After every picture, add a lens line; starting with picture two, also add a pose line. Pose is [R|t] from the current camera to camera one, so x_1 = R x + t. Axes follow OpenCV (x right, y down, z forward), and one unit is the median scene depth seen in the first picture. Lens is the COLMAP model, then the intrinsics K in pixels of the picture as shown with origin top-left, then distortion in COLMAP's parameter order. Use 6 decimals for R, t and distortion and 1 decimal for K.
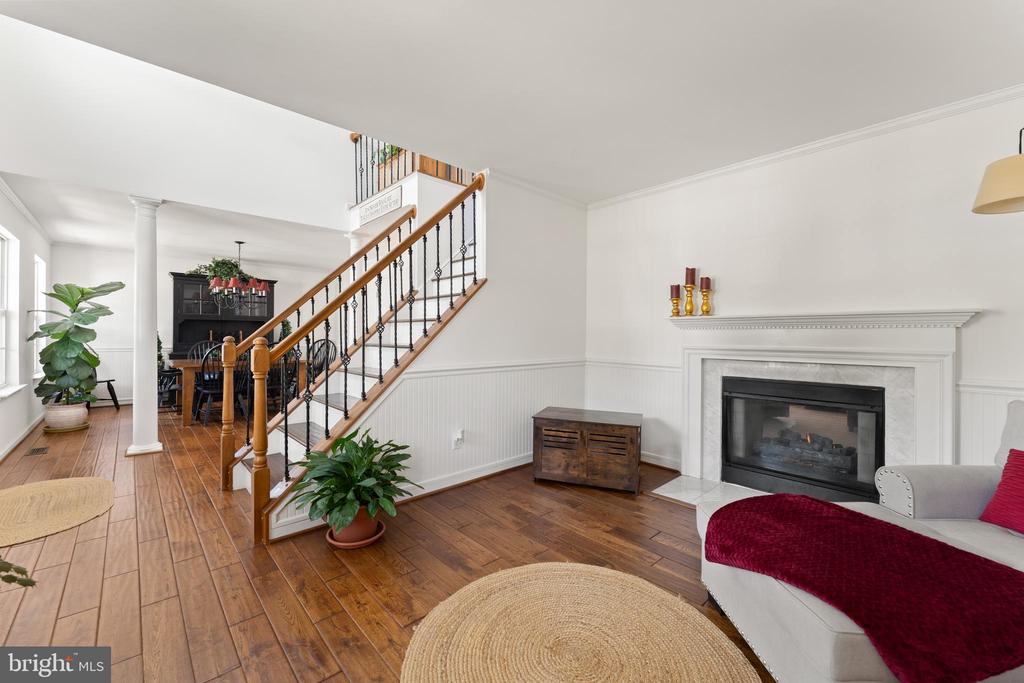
lens RADIAL K [[415.2, 0, 506.9], [0, 415.2, 336.4], [0, 0, 1]] dist [-0.001747, -0.000130]
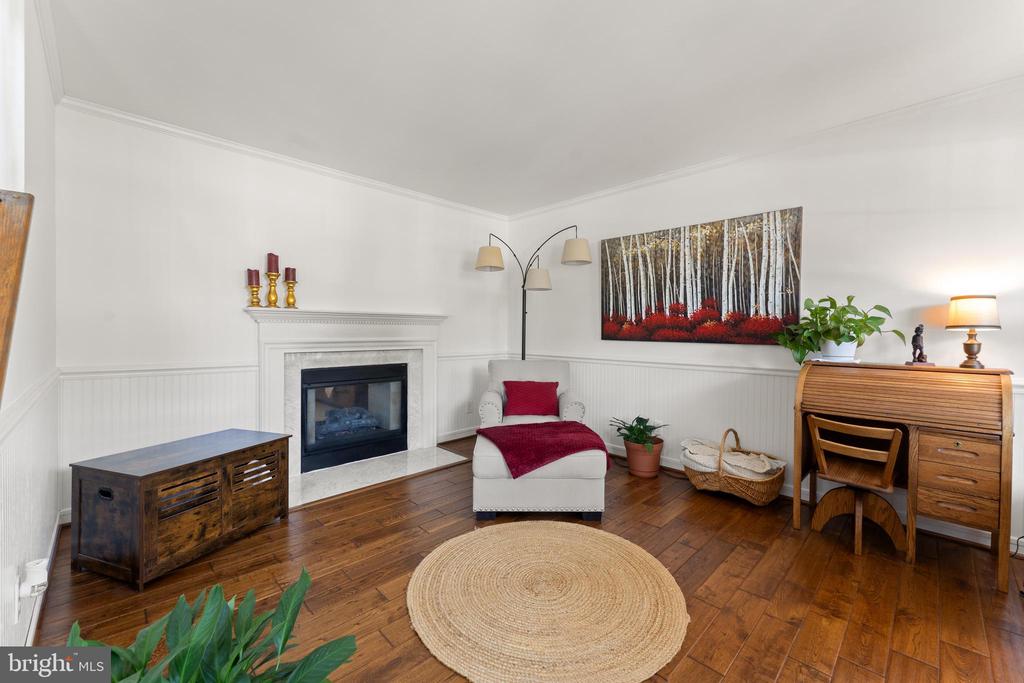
lens RADIAL K [[418.2, 0, 510.4], [0, 418.2, 337.3], [0, 0, 1]] dist [0.000301, -0.000345]
pose [[-0.041166, -0.021442, 0.998922, -0.519904], [-0.006237, 0.999756, 0.021202, -0.006356], [-0.999133, -0.005358, -0.041290, 0.543443]]
